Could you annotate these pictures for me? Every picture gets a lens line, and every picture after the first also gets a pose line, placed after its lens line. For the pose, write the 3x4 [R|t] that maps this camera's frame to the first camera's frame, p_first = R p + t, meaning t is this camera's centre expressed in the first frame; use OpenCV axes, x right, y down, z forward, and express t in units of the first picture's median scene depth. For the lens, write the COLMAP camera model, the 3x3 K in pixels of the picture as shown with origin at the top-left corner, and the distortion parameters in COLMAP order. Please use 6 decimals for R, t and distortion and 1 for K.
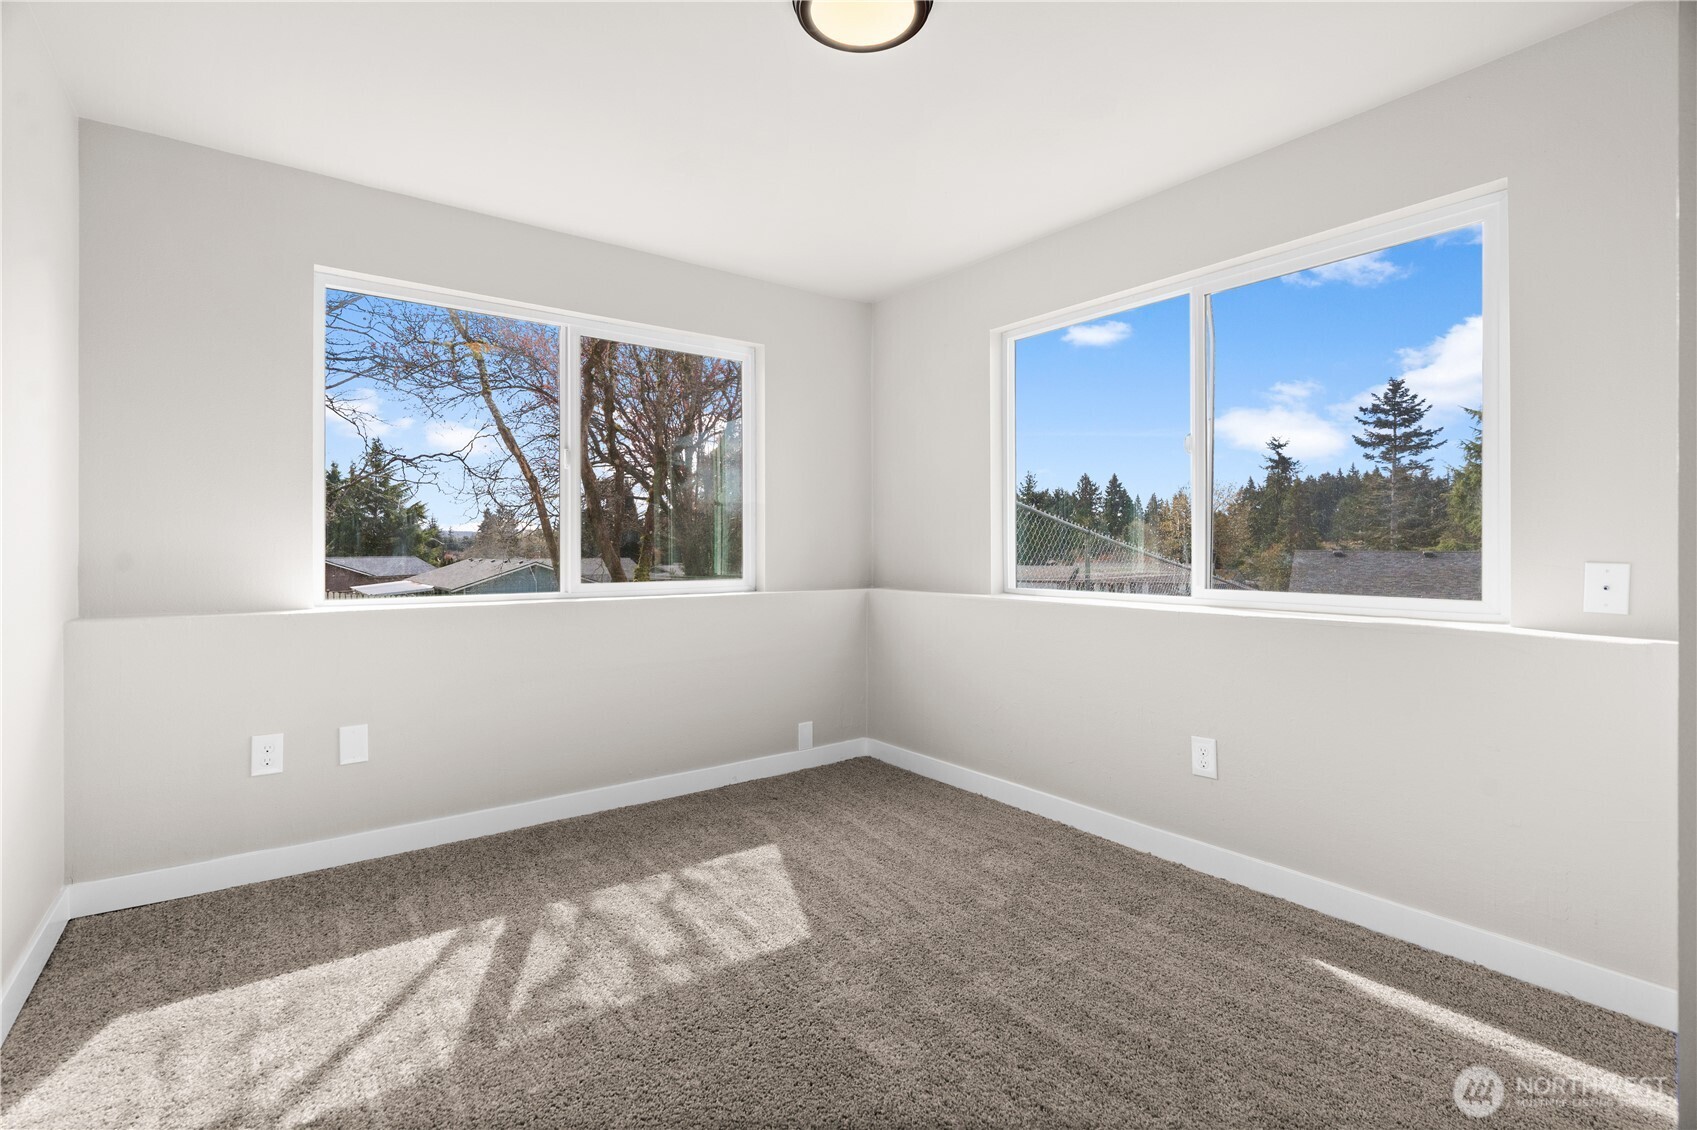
lens RADIAL K [[768.9, 0, 844.8], [0, 768.9, 561.6], [0, 0, 1]] dist [-0.001381, 0.001240]
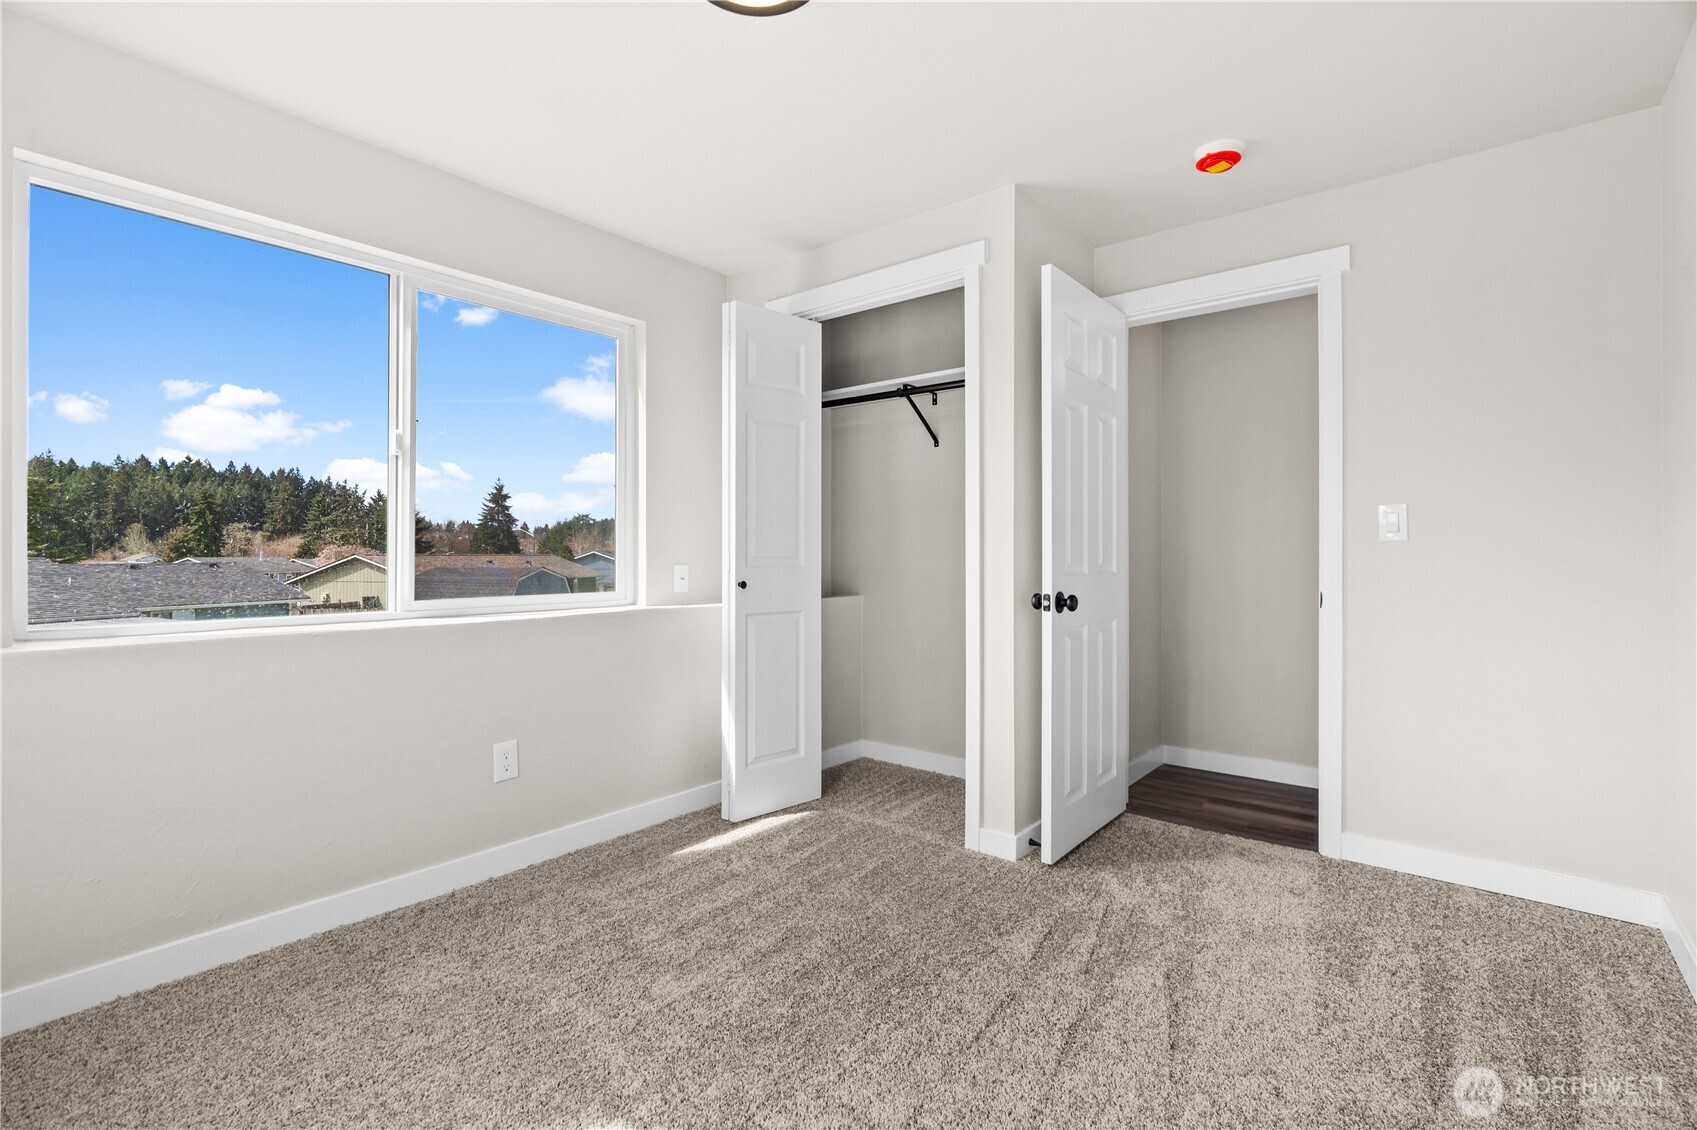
lens RADIAL K [[768.9, 0, 844.8], [0, 768.9, 561.6], [0, 0, 1]] dist [-0.001381, 0.001240]
pose [[-0.228011, -0.002611, 0.973655, -0.628223], [0.020043, 0.999772, 0.007375, -0.007719], [-0.973452, 0.021197, -0.227907, 0.787033]]
